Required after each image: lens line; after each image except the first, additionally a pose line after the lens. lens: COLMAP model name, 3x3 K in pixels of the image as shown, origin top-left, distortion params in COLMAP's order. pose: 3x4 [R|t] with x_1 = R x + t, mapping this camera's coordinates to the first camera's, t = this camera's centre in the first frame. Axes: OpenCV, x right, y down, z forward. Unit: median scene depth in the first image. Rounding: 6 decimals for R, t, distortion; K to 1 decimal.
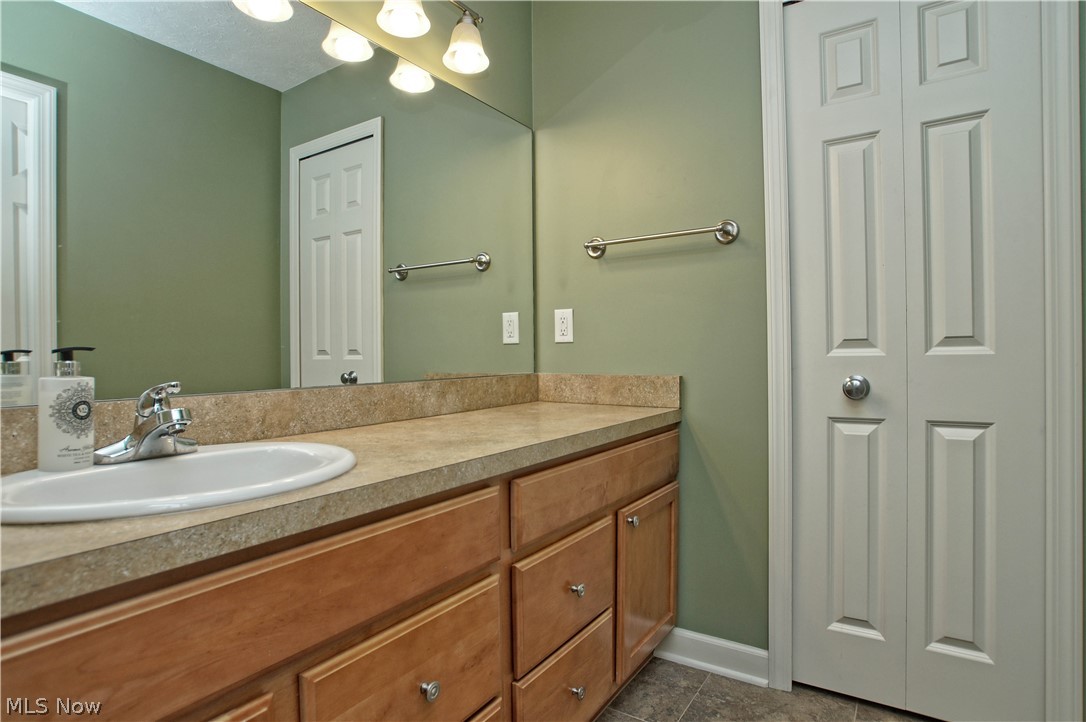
lens RADIAL K [[579.1, 0, 546.0], [0, 579.1, 349.3], [0, 0, 1]] dist [0.003008, 0.000278]
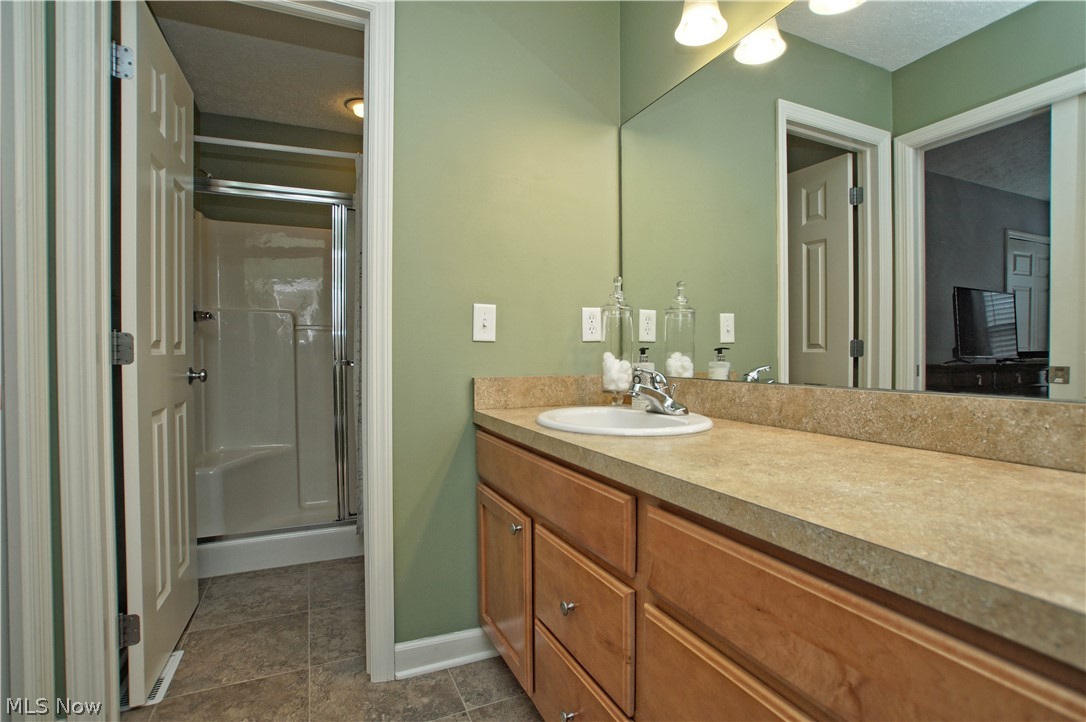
lens RADIAL K [[520.5, 0, 544.9], [0, 520.5, 366.3], [0, 0, 1]] dist [-0.040135, 0.010368]
pose [[-0.513773, 0.025431, -0.857549, 0.565785], [0.006182, 0.999644, 0.025941, 0.010378], [0.857904, 0.008027, -0.513748, 1.099892]]
